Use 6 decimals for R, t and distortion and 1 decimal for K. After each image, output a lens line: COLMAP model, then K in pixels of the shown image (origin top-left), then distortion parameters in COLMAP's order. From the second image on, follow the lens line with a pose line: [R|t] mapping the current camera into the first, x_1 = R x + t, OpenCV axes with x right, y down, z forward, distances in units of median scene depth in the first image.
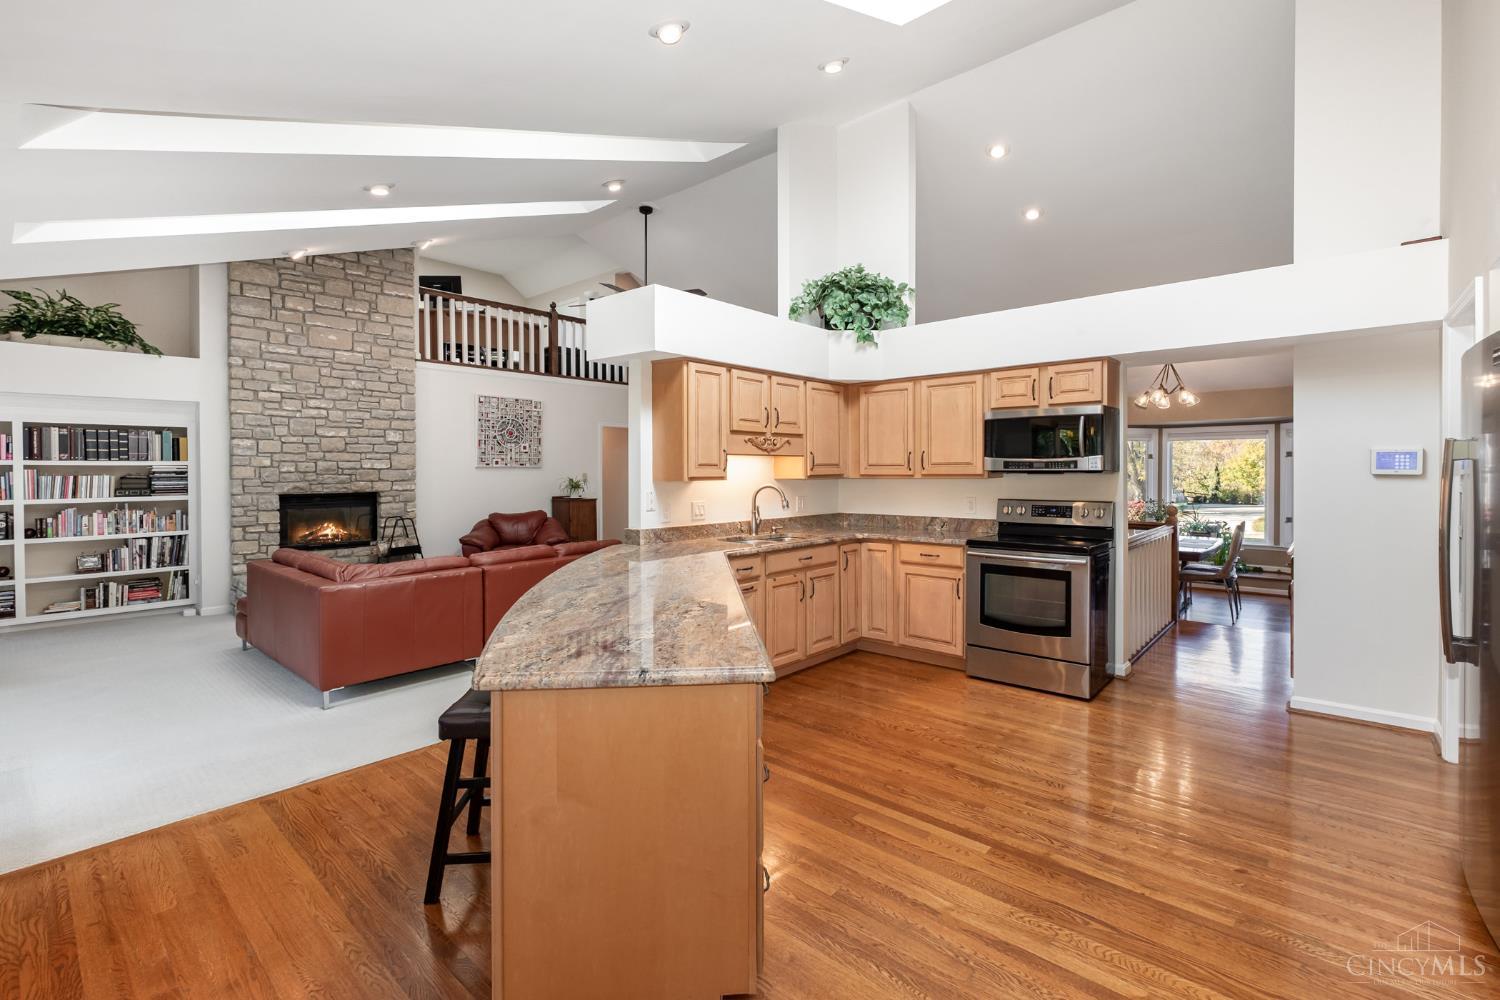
lens RADIAL K [[675.6, 0, 751.0], [0, 675.6, 476.0], [0, 0, 1]] dist [0.000537, 0.000520]
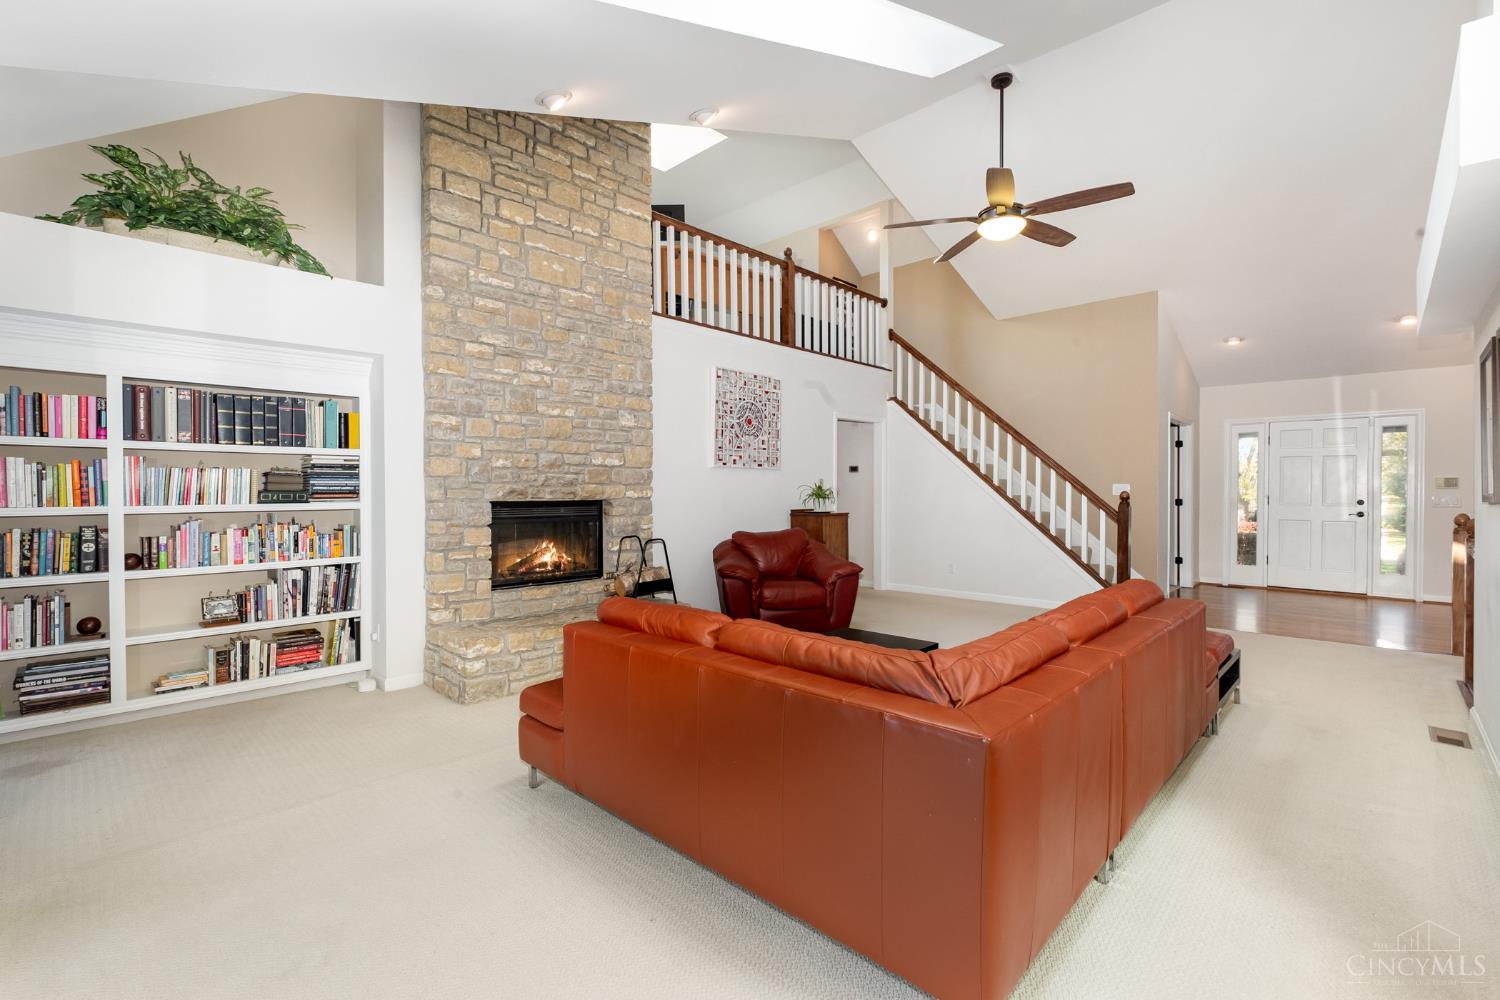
lens RADIAL K [[664.0, 0, 747.7], [0, 664.0, 495.9], [0, 0, 1]] dist [-0.001150, -0.000083]
pose [[0.999577, 0.003786, -0.028819, -0.446192], [-0.003718, 0.999990, 0.002415, 0.019900], [0.028828, -0.002306, 0.999582, 0.378155]]
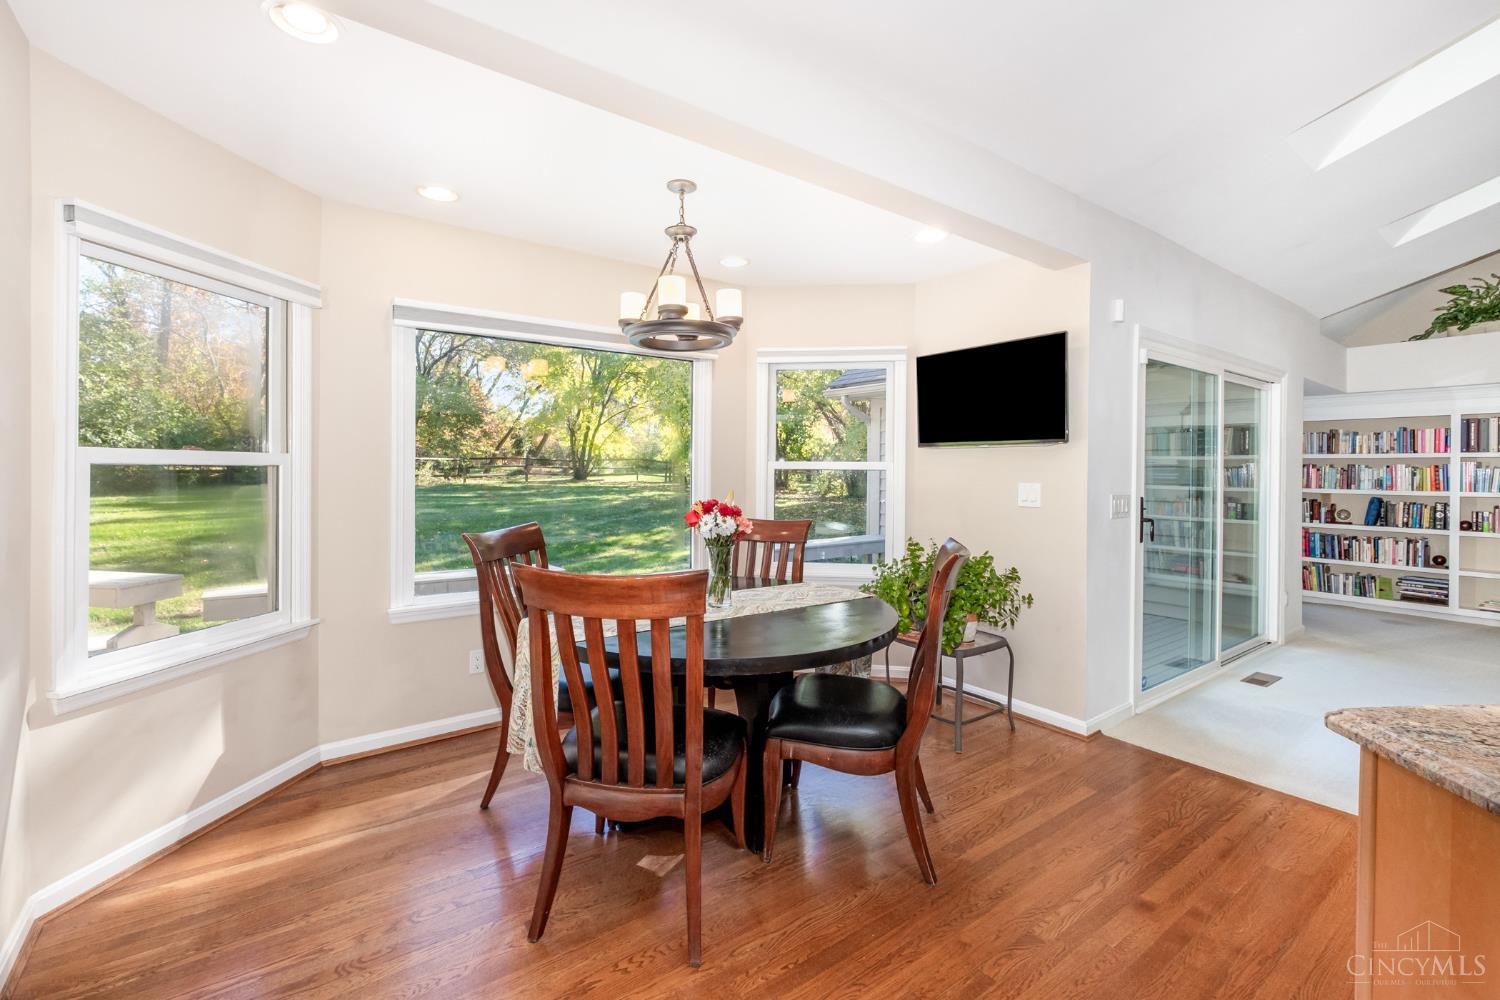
lens RADIAL K [[675.6, 0, 751.0], [0, 675.6, 476.0], [0, 0, 1]] dist [0.000537, 0.000520]
pose [[-0.193601, 0.008499, -0.981043, 0.103916], [-0.017751, 0.999768, 0.012165, 0.015696], [0.980920, 0.019769, -0.193406, 0.140849]]
